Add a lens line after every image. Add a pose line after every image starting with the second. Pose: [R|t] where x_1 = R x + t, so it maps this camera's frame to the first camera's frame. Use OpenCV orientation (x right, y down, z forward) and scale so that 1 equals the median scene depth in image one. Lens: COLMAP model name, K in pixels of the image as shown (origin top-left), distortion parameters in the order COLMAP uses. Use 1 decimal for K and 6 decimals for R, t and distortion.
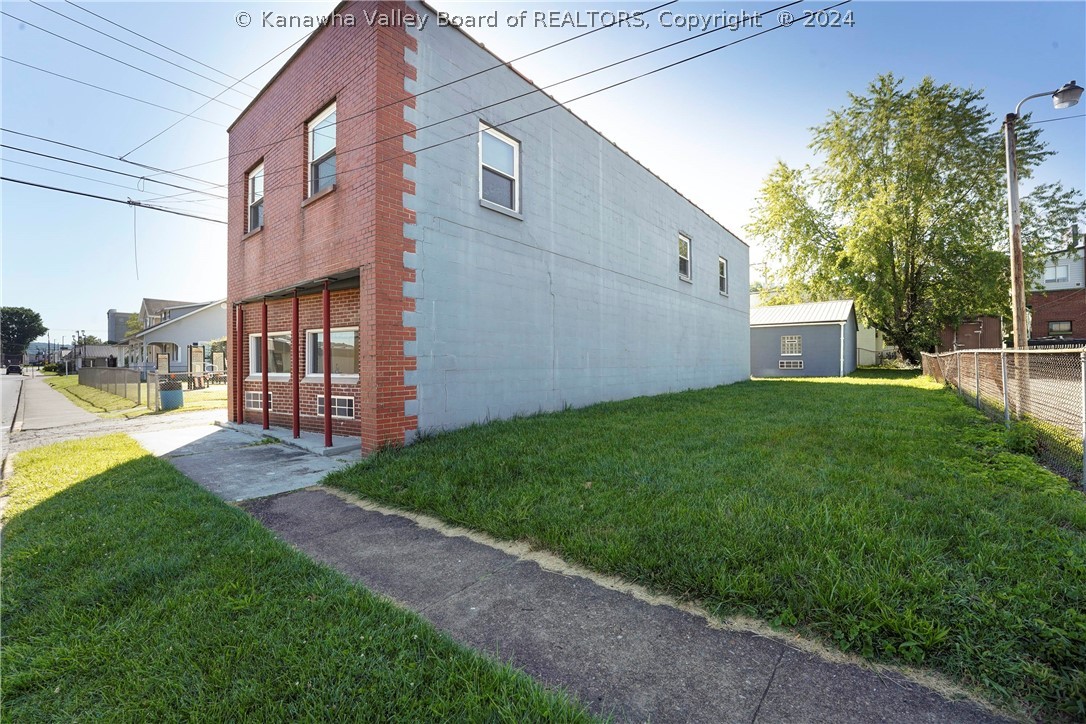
lens RADIAL K [[434.0, 0, 542.1], [0, 434.0, 362.4], [0, 0, 1]] dist [0.010009, 0.000218]
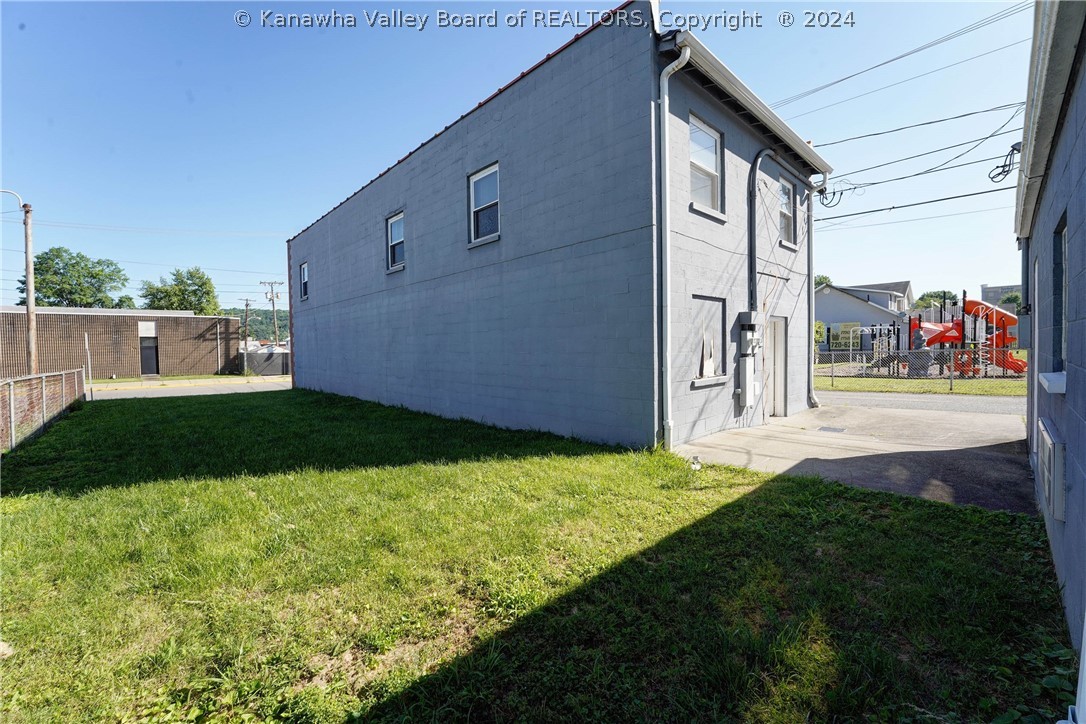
lens RADIAL K [[434.0, 0, 542.5], [0, 434.0, 358.0], [0, 0, 1]] dist [0.010009, 0.000218]
pose [[-0.139780, 0.024380, -0.989882, 0.524100], [0.009250, 0.999685, 0.023316, -0.020504], [0.990139, -0.005897, -0.139962, 0.662365]]
